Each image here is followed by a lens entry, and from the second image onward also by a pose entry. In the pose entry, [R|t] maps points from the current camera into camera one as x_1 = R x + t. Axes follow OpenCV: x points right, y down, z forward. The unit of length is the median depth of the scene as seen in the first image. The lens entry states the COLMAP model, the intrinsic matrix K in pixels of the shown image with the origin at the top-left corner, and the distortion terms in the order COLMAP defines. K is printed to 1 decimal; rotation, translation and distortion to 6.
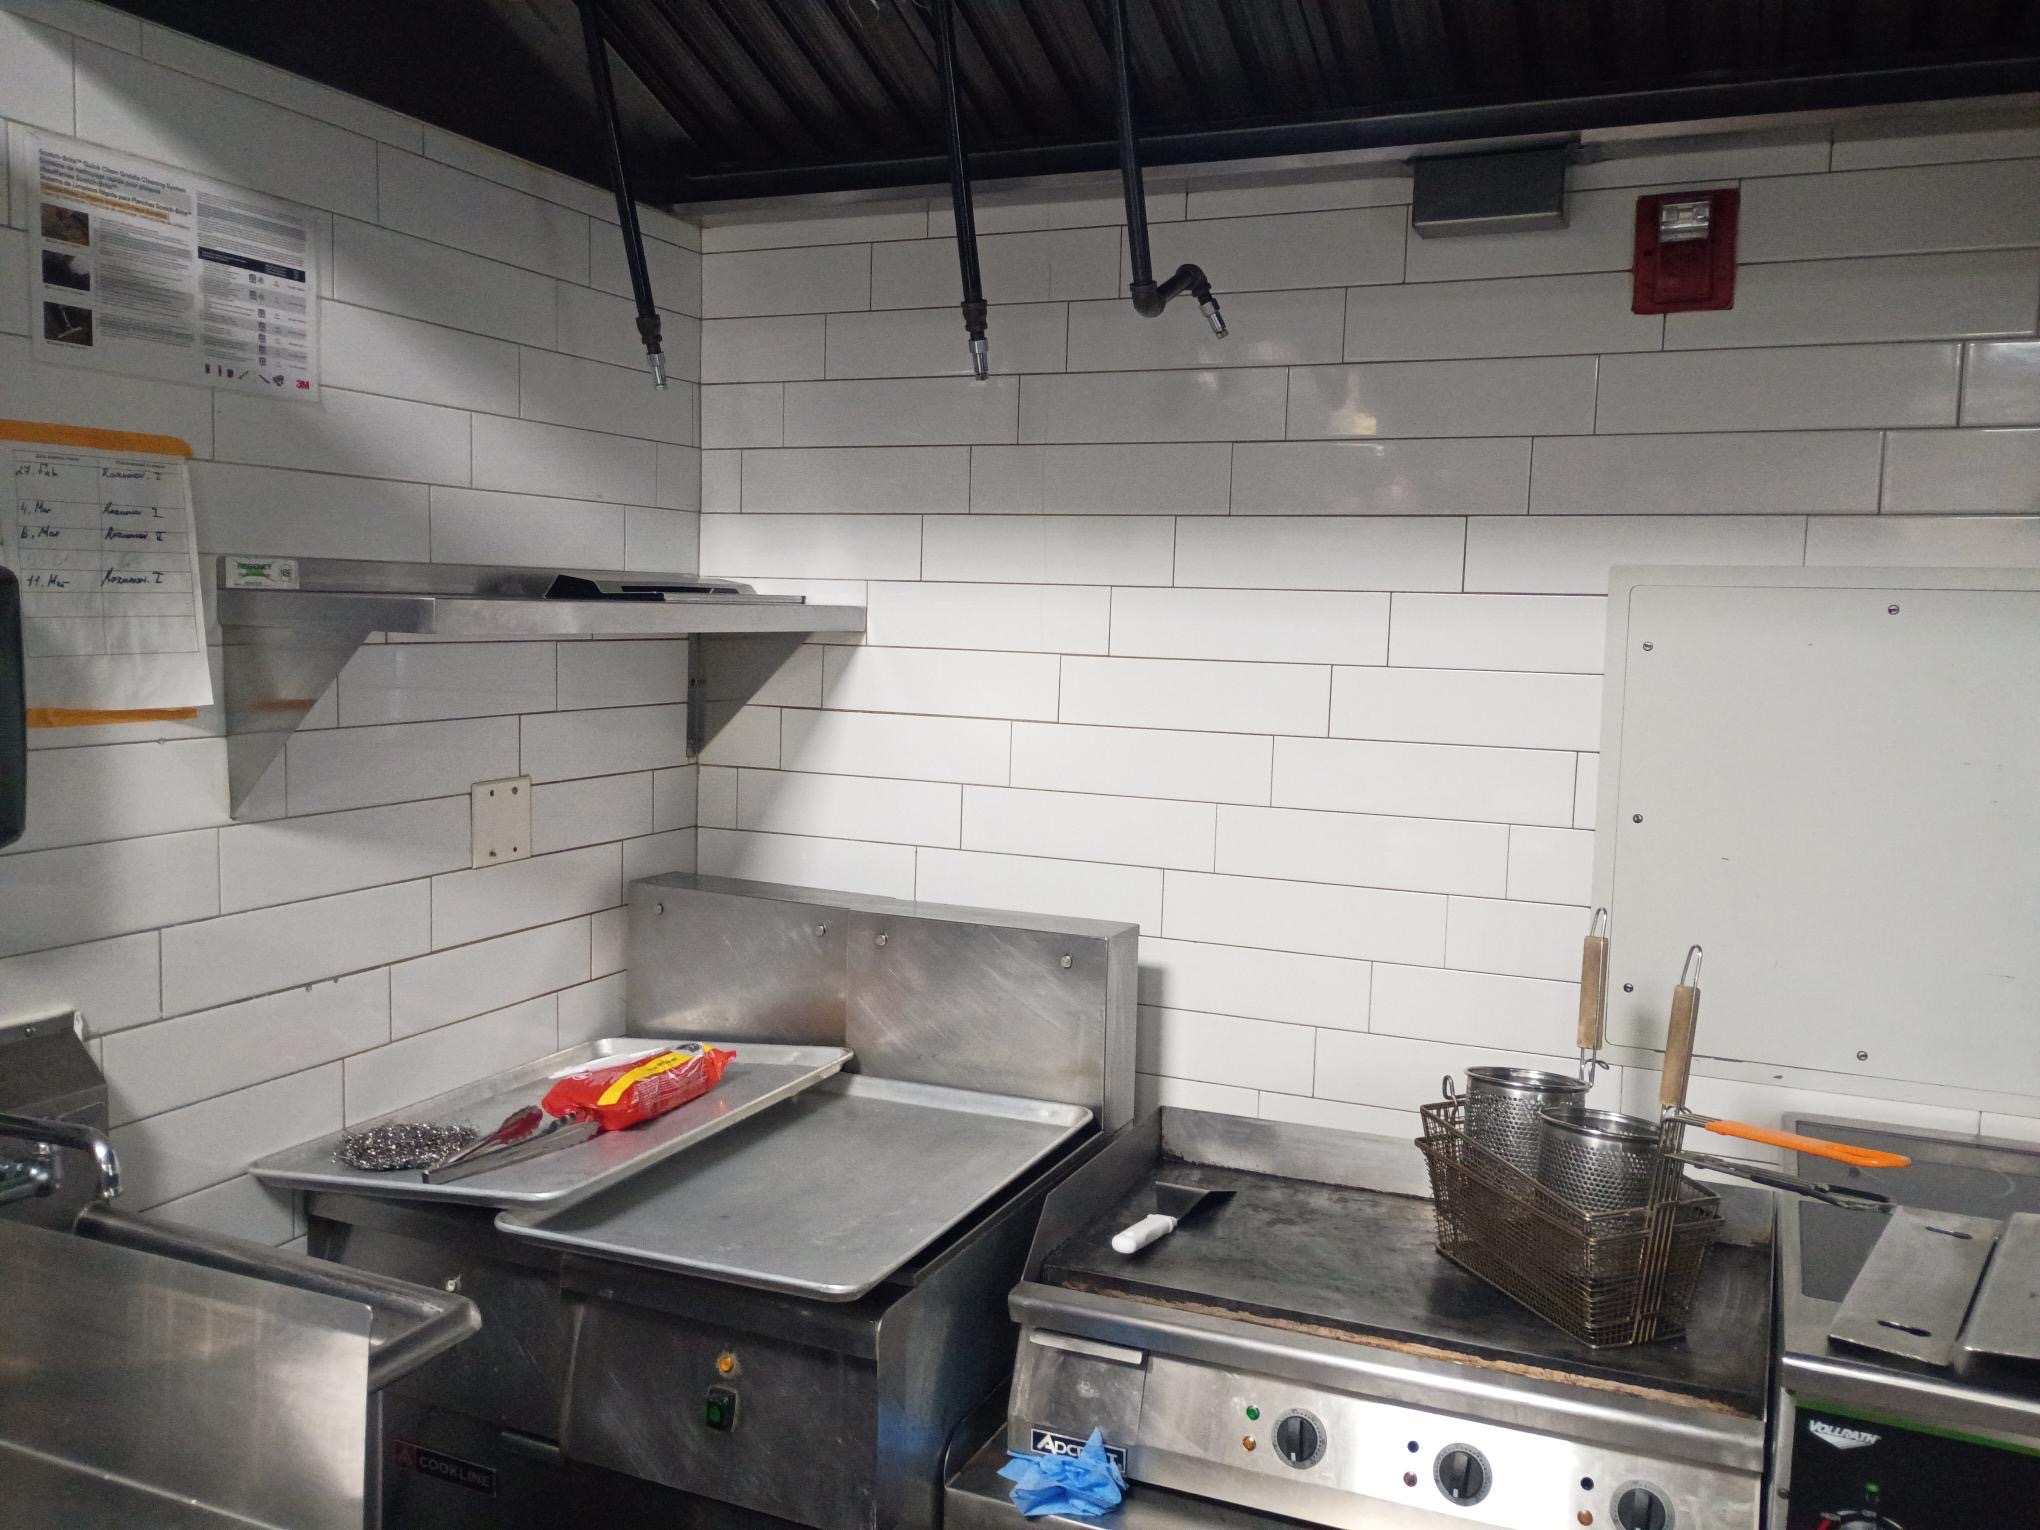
lens RADIAL K [[1670.3, 0, 1035.2], [0, 1670.3, 755.1], [0, 0, 1]] dist [0.043313, -0.070369]
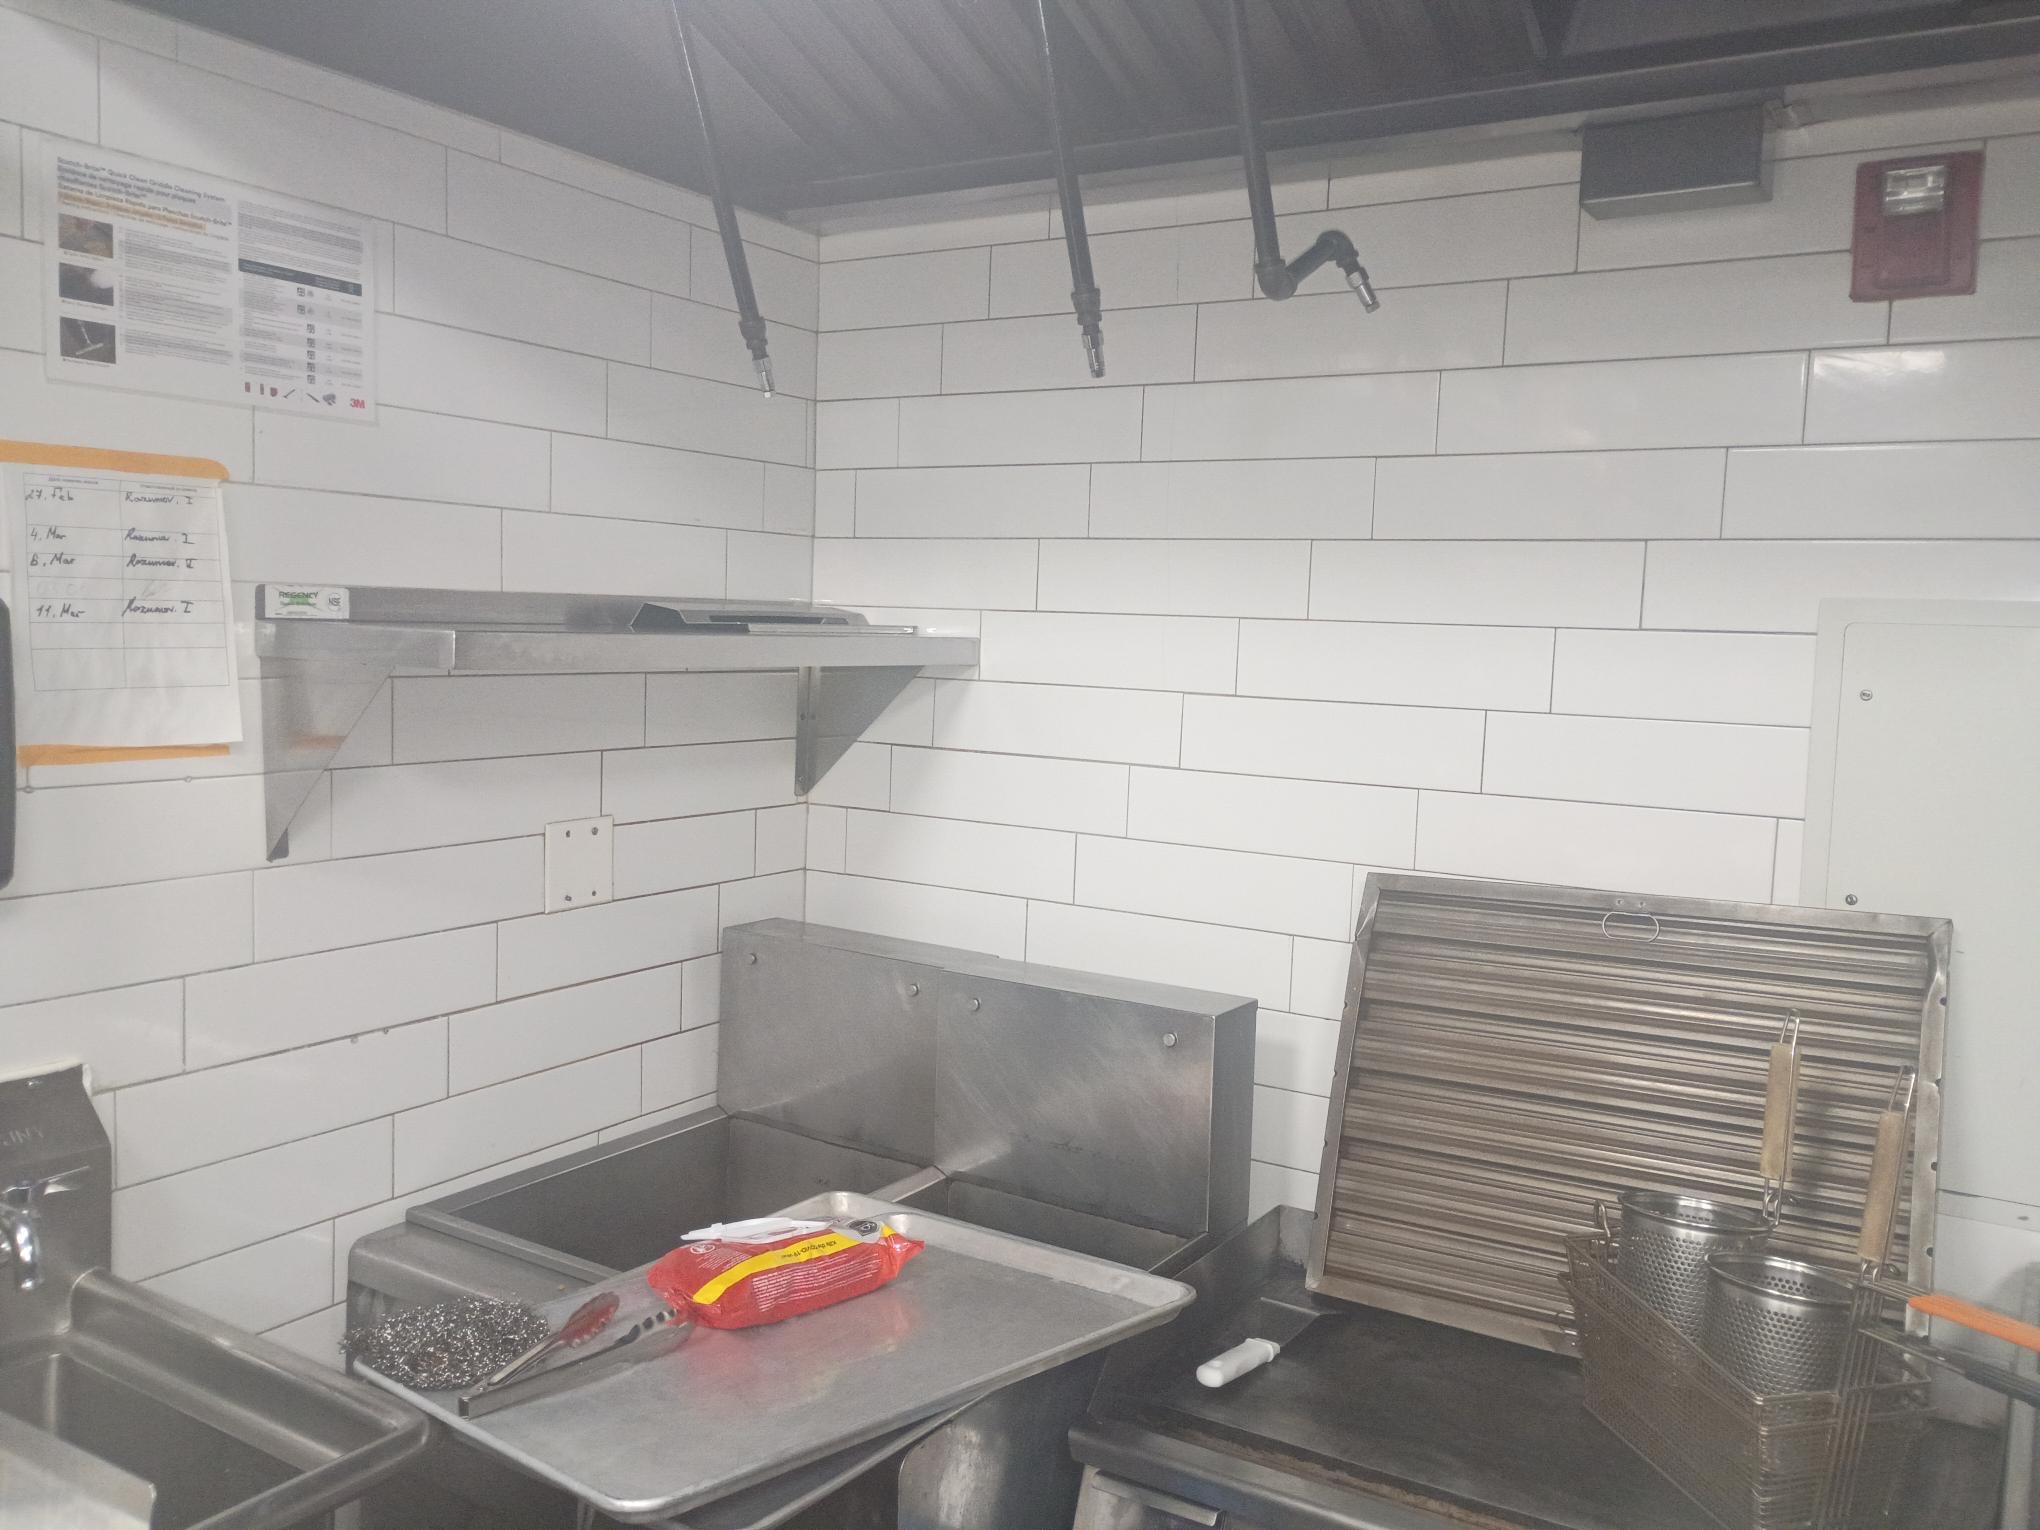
lens RADIAL K [[1670.3, 0, 1029.7], [0, 1670.3, 752.6], [0, 0, 1]] dist [0.043313, -0.070369]
pose [[0.989788, 0.017641, -0.141453, 0.074890], [-0.019566, 0.999734, -0.012235, -0.018808], [0.141200, 0.014877, 0.989869, 0.115308]]
